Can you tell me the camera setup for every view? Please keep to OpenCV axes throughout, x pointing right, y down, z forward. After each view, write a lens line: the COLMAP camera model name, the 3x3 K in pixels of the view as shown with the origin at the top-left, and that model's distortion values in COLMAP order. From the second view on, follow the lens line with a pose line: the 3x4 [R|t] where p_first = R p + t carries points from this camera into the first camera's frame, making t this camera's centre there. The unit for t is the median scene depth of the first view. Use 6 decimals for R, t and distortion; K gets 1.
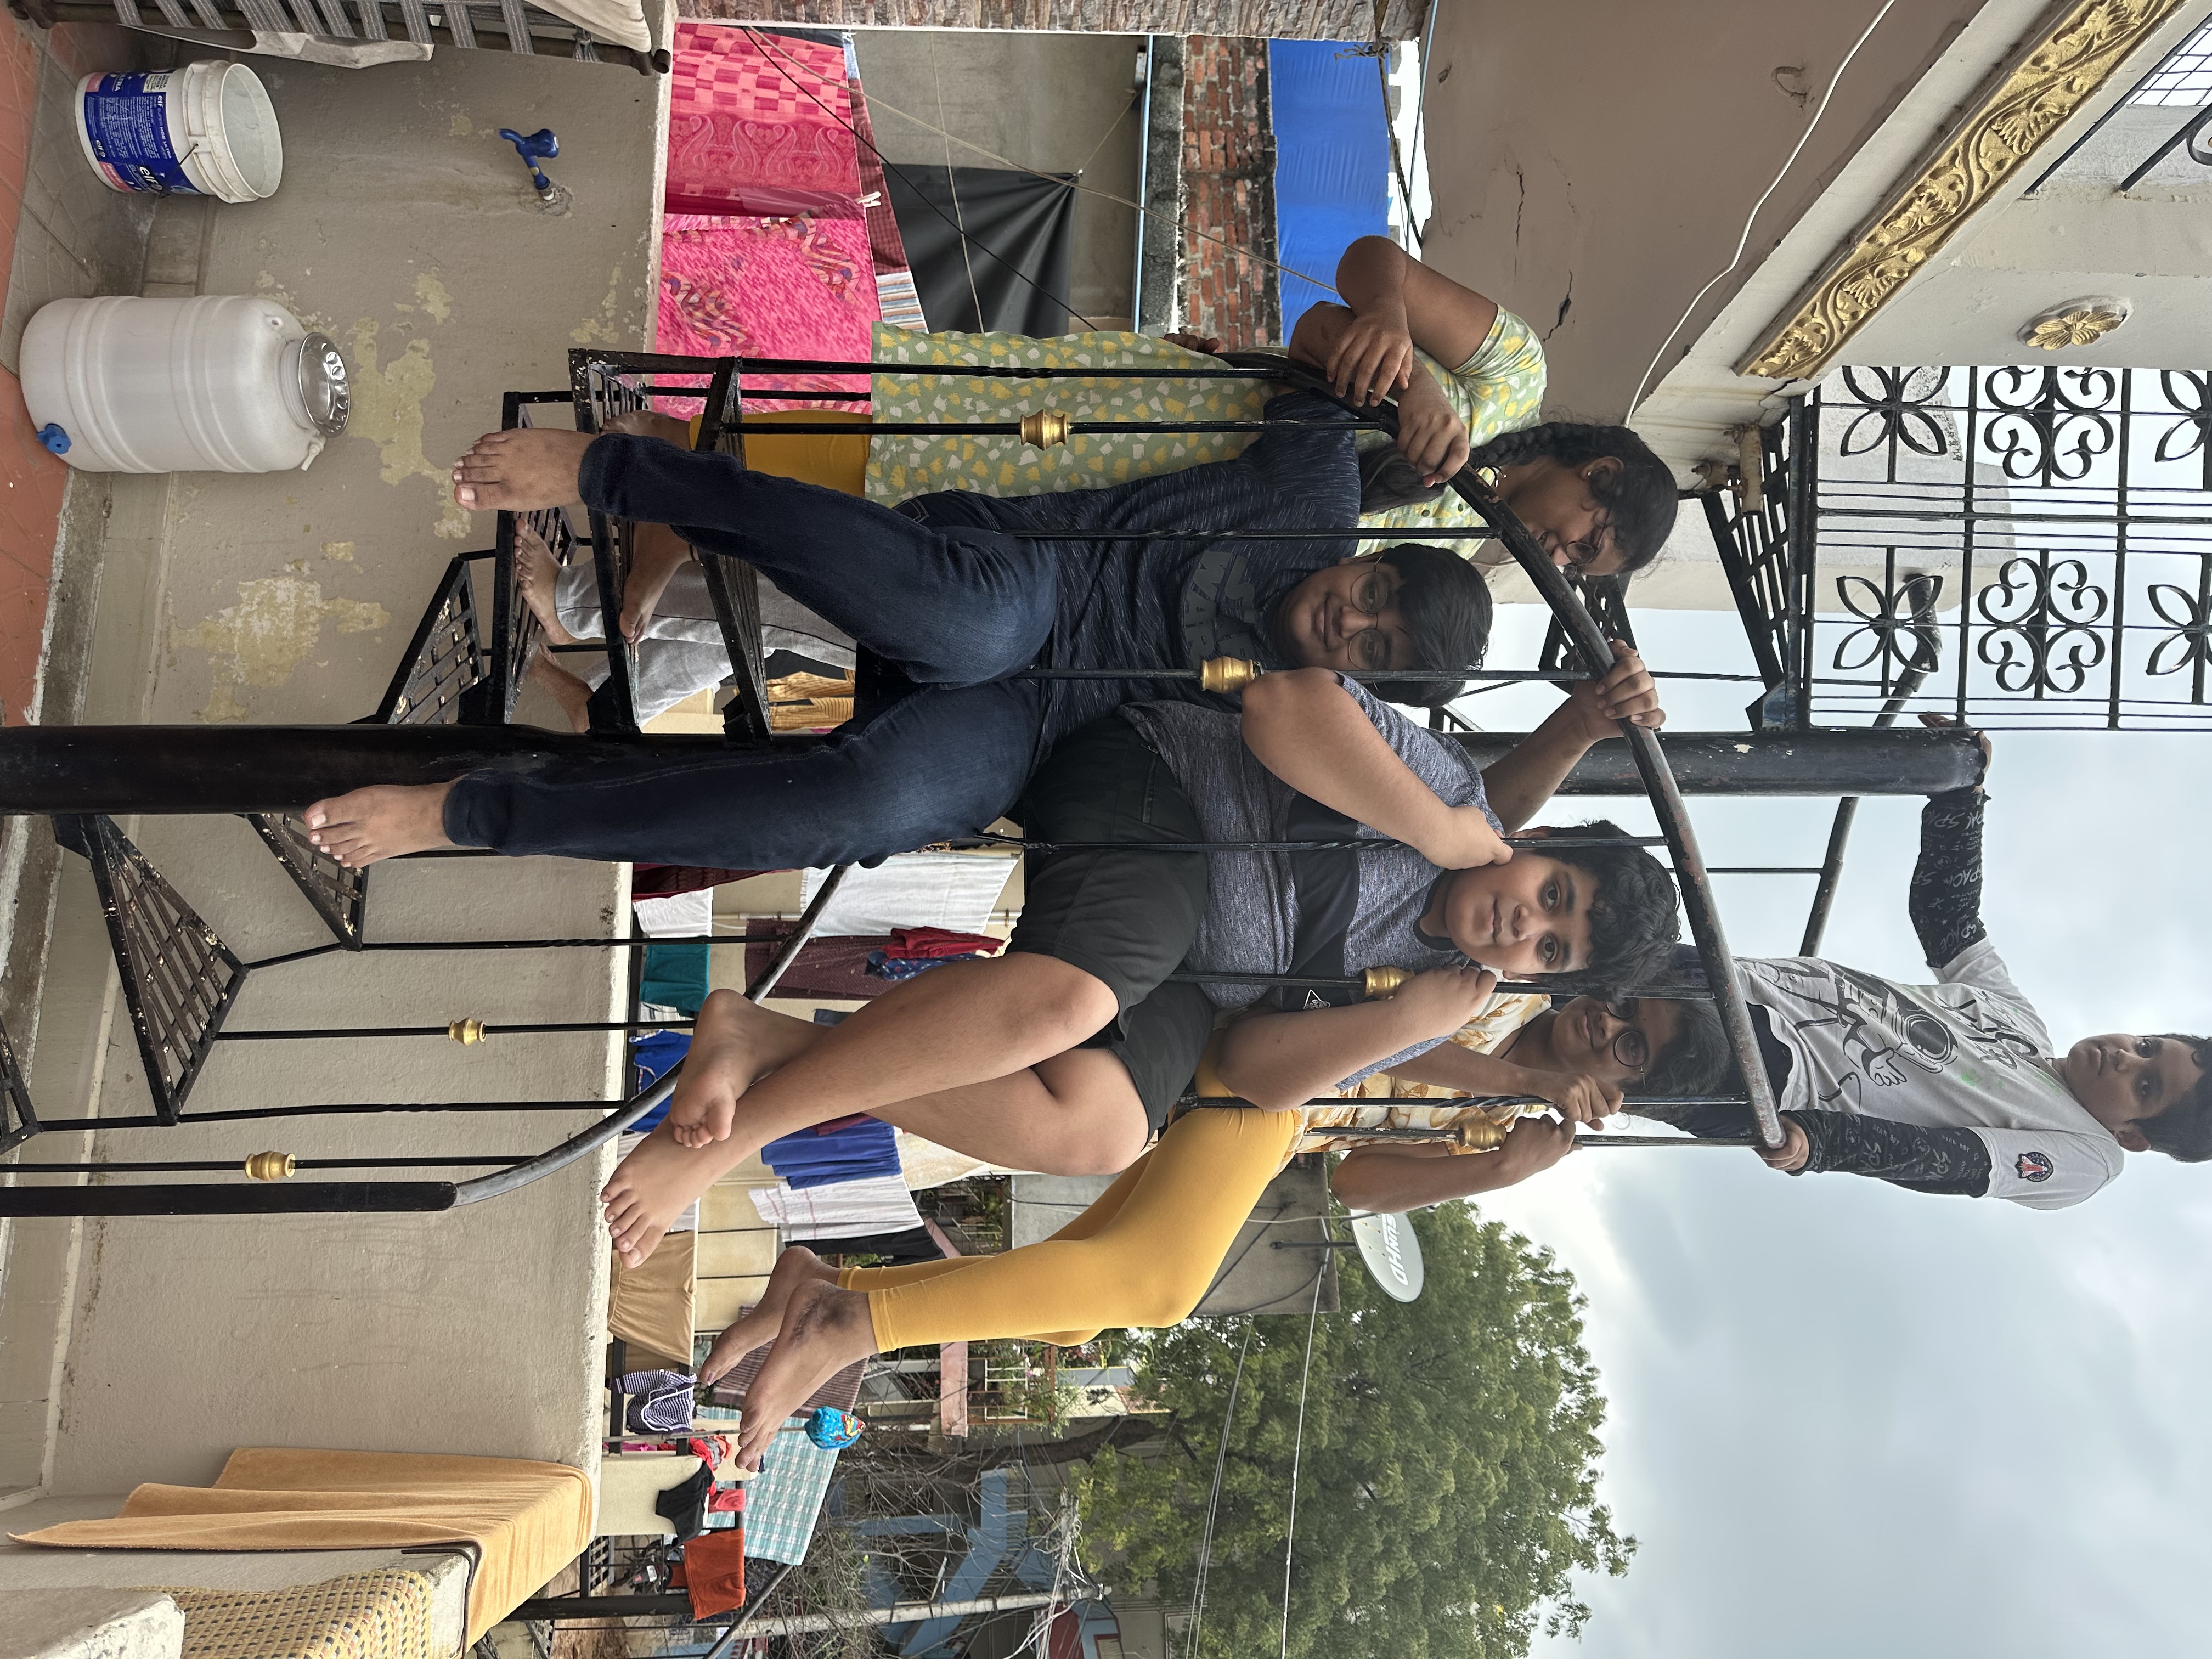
lens RADIAL K [[1576.3, 0, 1110.1], [0, 1576.3, 839.3], [0, 0, 1]] dist [0.010354, -0.017461]
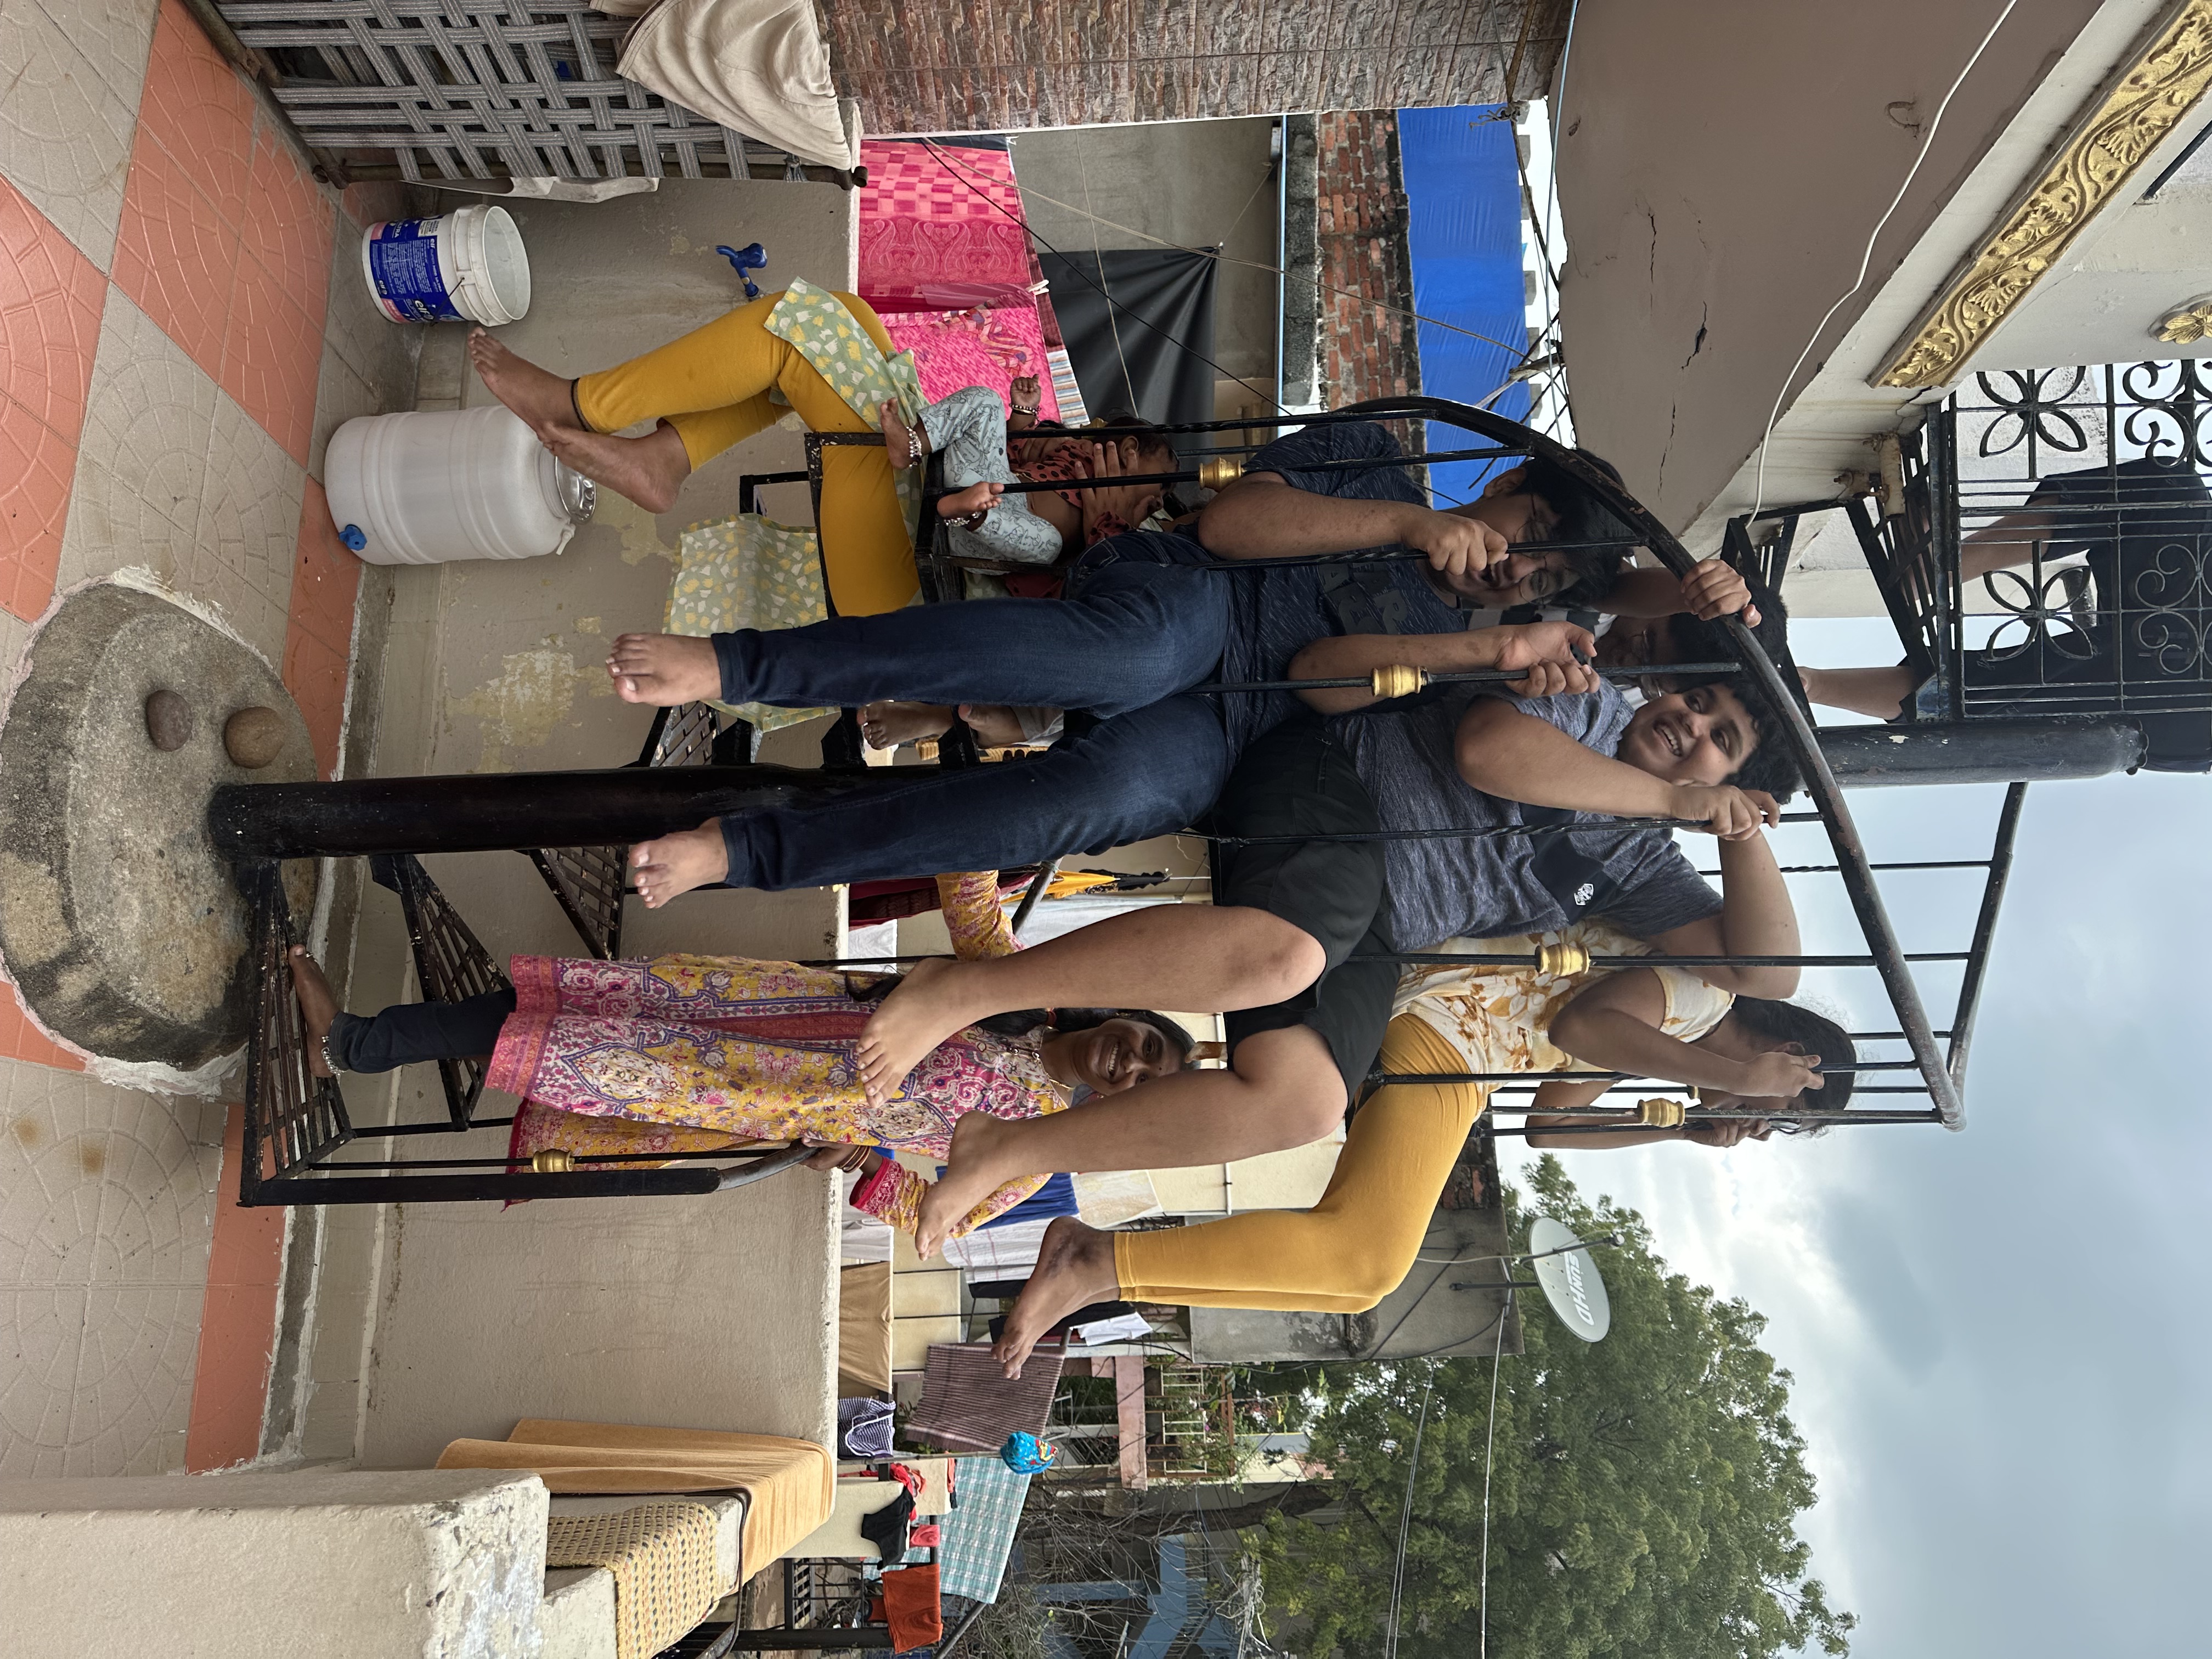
lens RADIAL K [[1579.9, 0, 1095.3], [0, 1579.9, 825.2], [0, 0, 1]] dist [0.010962, -0.015671]
pose [[0.993941, -0.036644, -0.103628, -0.016683], [0.031581, 0.998246, -0.050085, 0.029173], [0.105282, 0.046509, 0.993354, -0.077431]]
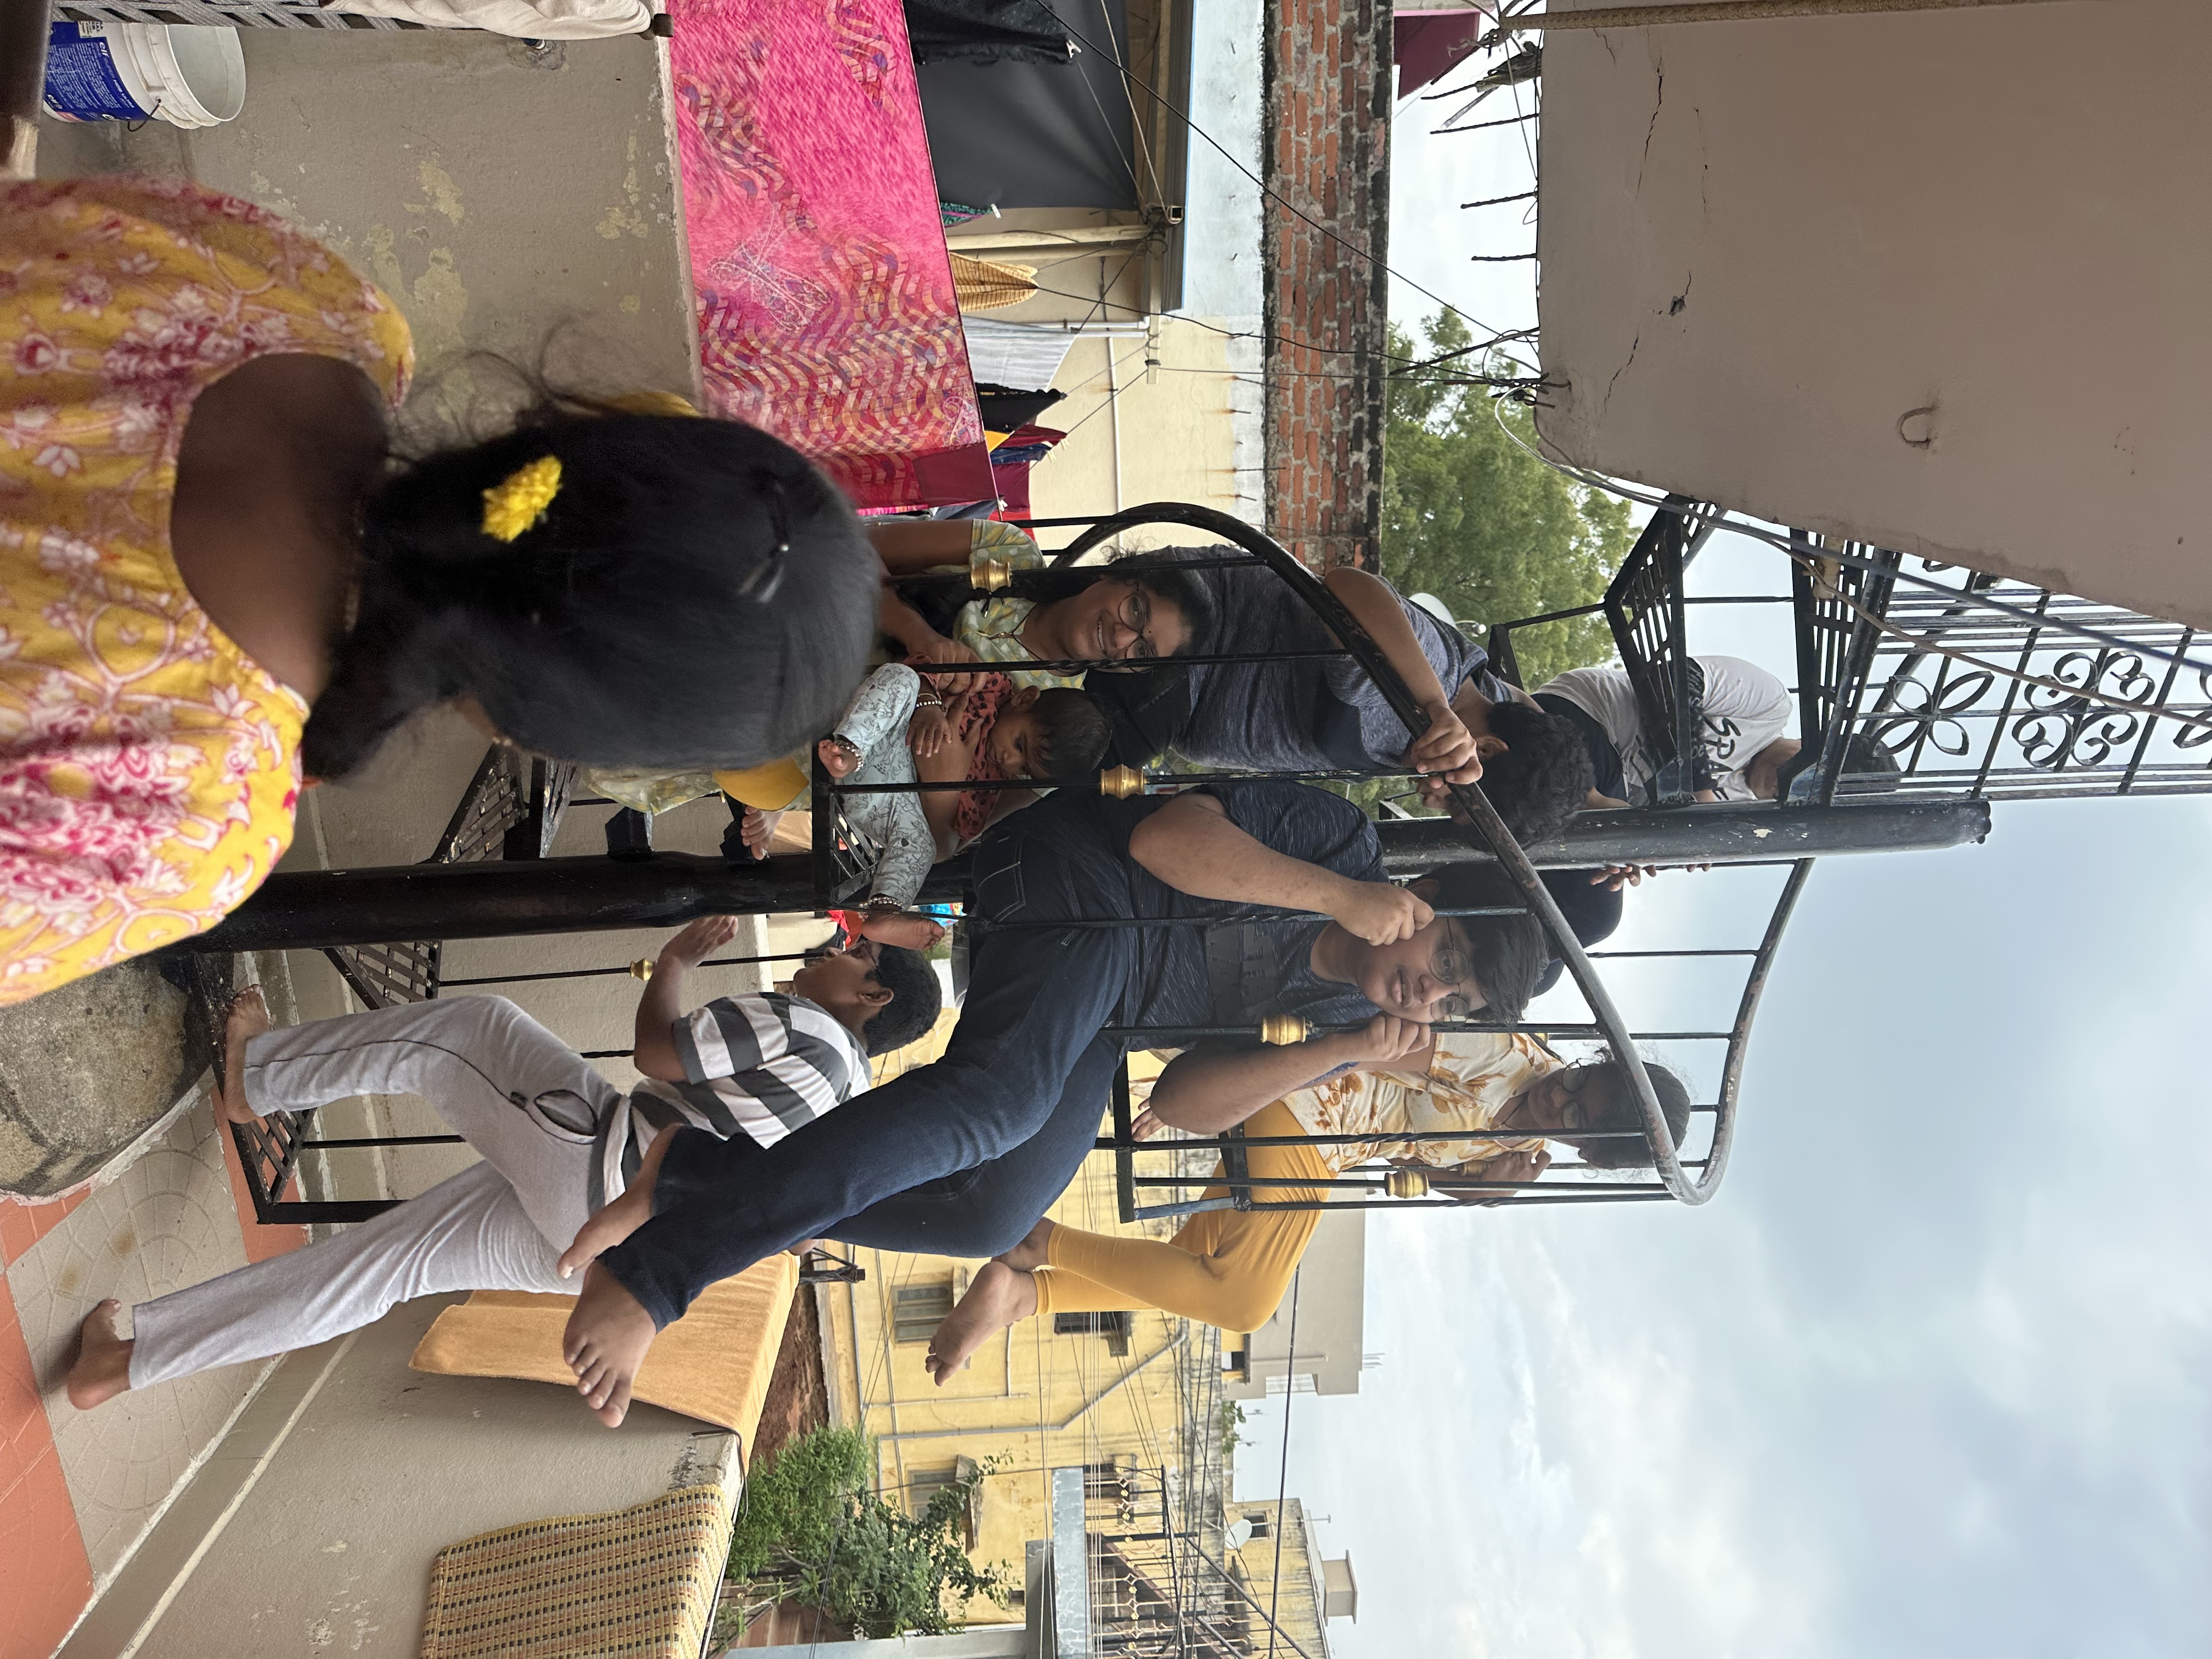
lens RADIAL K [[1586.2, 0, 1095.0], [0, 1586.2, 817.7], [0, 0, 1]] dist [0.020236, -0.027693]
pose [[0.998967, 0.001212, -0.045417, -0.008107], [0.022638, 0.853432, 0.520713, -0.545301], [0.039392, -0.521203, 0.852523, 0.040363]]
